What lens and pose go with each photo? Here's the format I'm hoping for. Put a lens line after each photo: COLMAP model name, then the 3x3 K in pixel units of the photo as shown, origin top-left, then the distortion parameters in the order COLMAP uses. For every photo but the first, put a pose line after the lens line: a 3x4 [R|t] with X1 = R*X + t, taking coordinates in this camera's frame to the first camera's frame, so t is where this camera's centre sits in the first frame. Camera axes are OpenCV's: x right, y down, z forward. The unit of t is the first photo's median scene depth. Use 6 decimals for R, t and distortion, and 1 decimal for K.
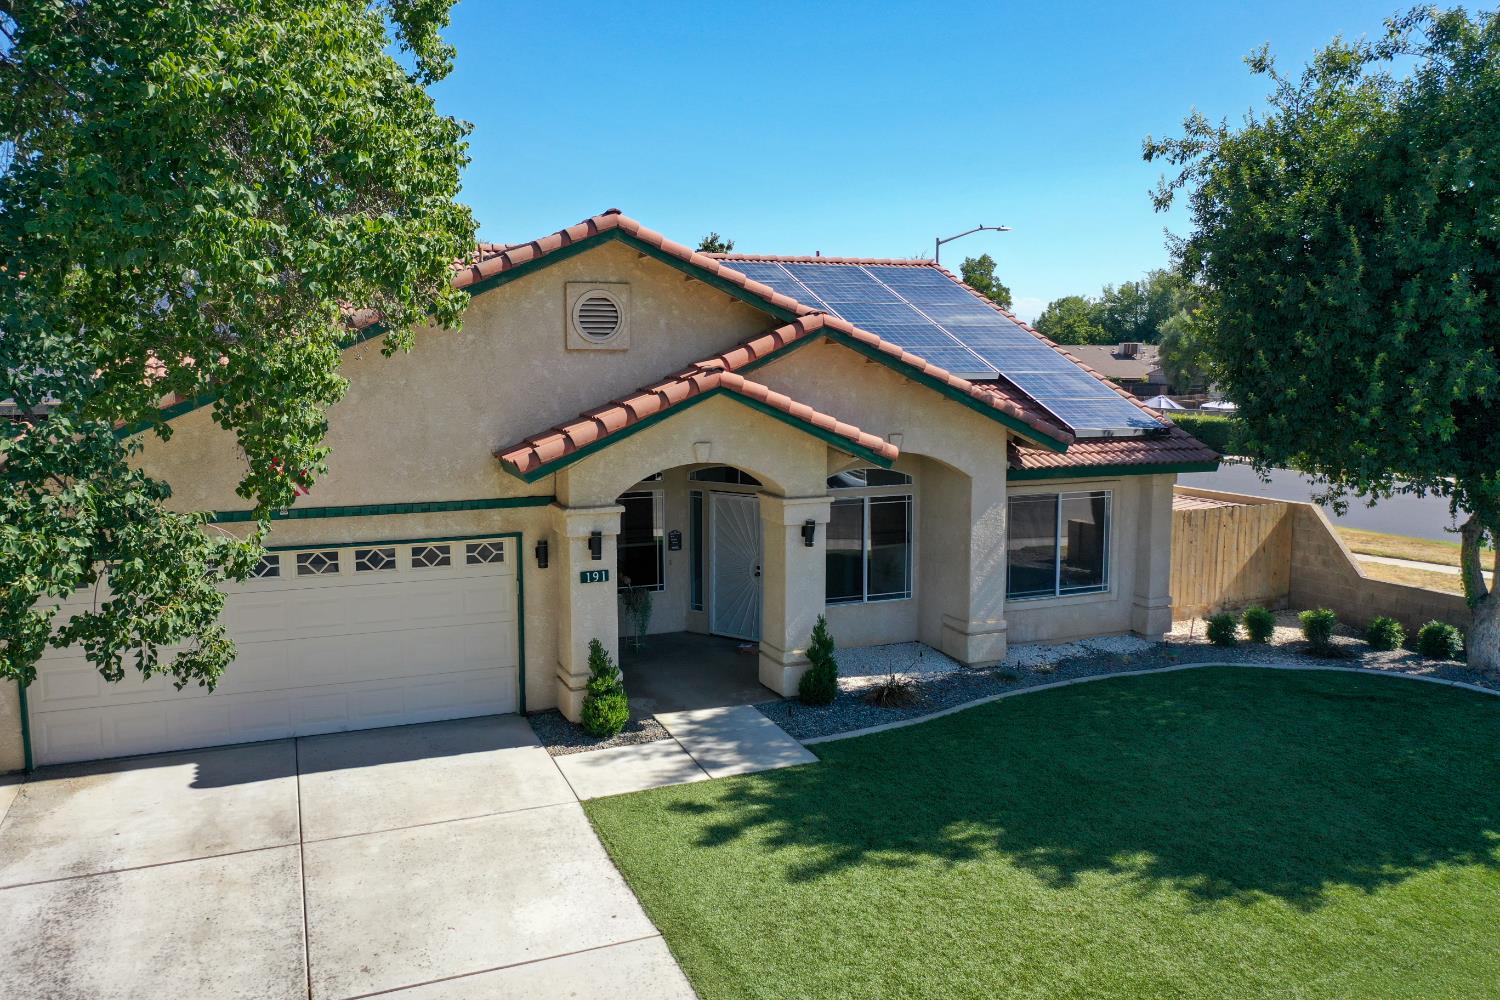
lens RADIAL K [[1185.0, 0, 786.8], [0, 1185.0, 496.7], [0, 0, 1]] dist [-0.002959, -0.004346]
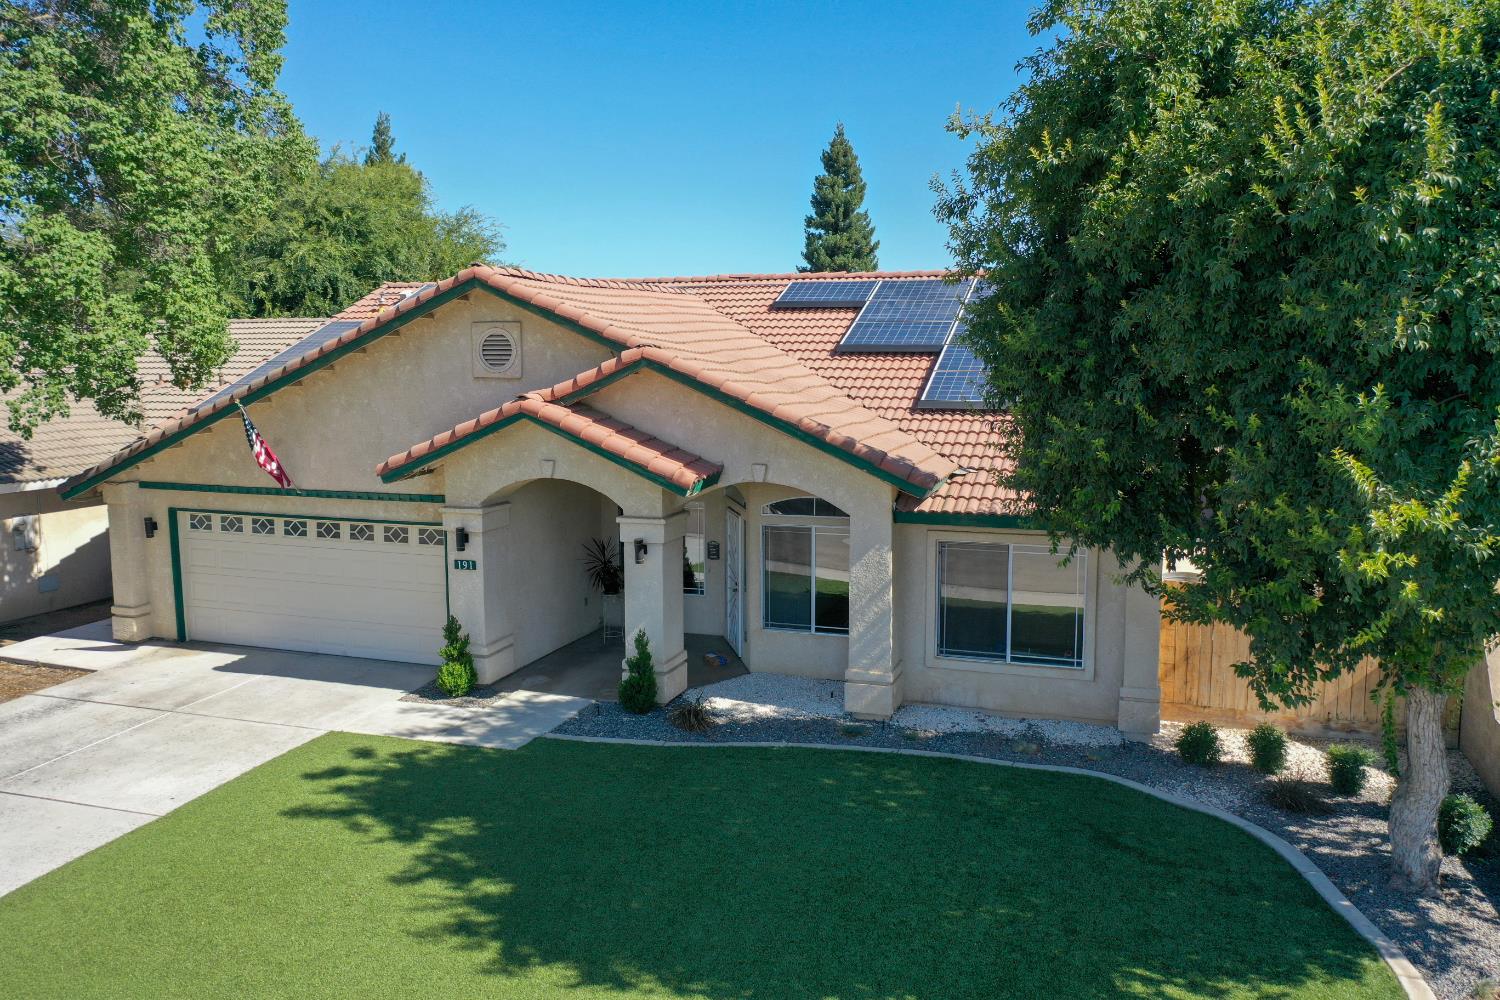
lens RADIAL K [[1218.1, 0, 774.9], [0, 1218.1, 500.3], [0, 0, 1]] dist [0.006843, 0.003529]
pose [[0.733836, 0.083037, -0.674233, 0.914300], [-0.080578, 0.996134, 0.034981, -0.068367], [0.674531, 0.028657, 0.737690, 0.292102]]
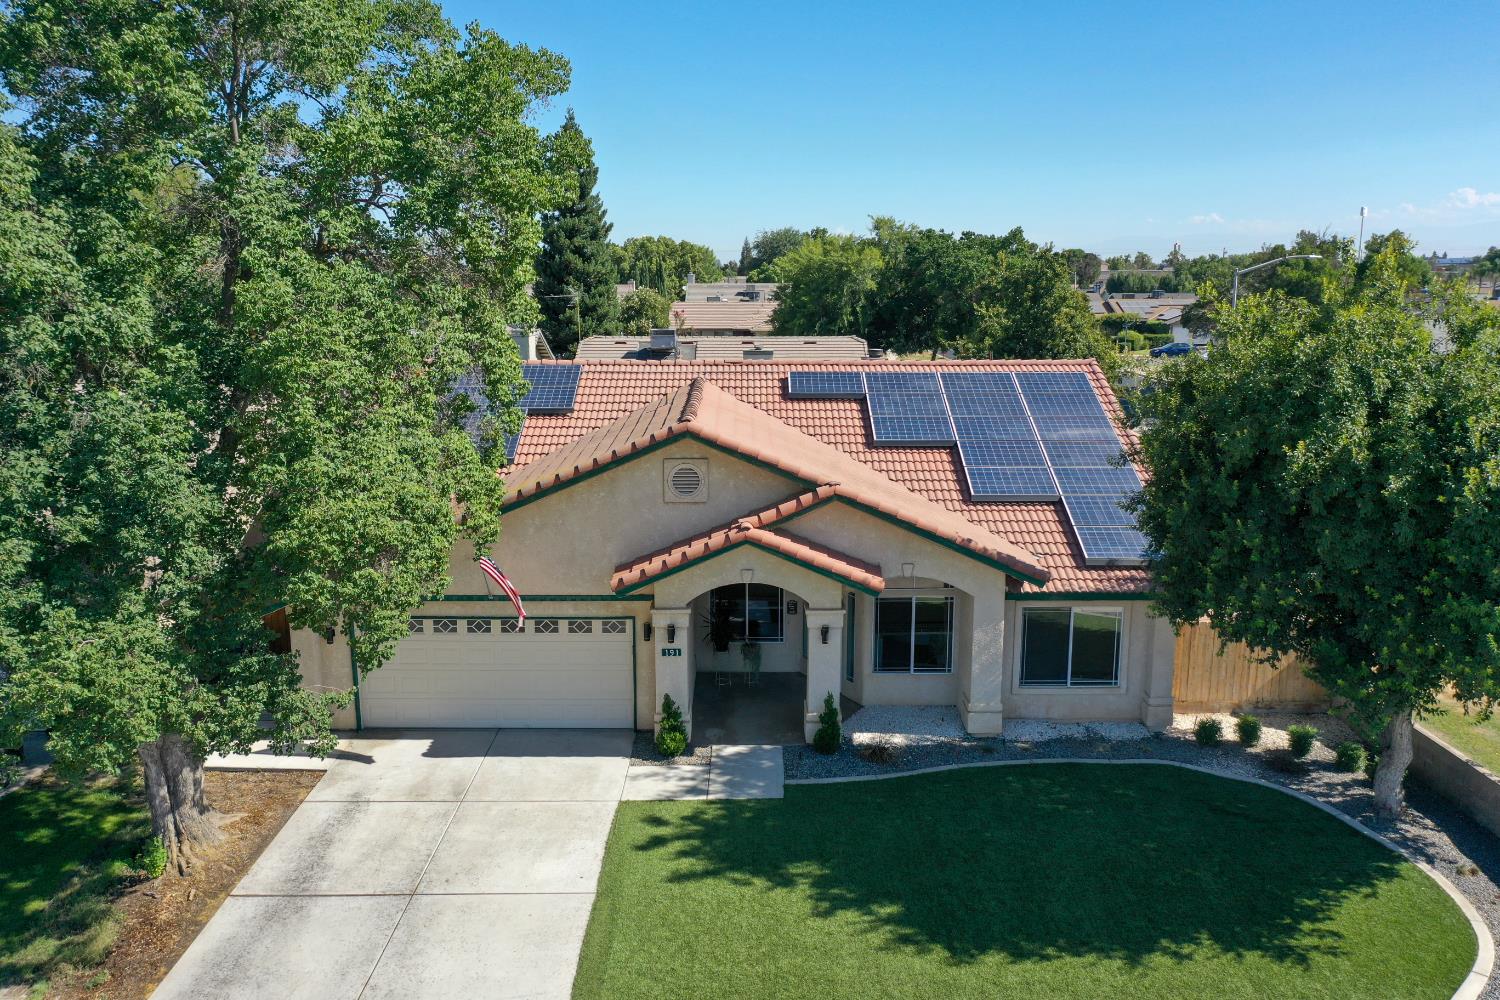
lens RADIAL K [[1185.0, 0, 786.8], [0, 1185.0, 496.7], [0, 0, 1]] dist [-0.002959, -0.004346]
pose [[0.920535, 0.079276, -0.382532, 0.549322], [-0.051147, 0.995222, 0.083170, -0.270037], [0.387297, -0.056996, 0.920191, -0.344229]]
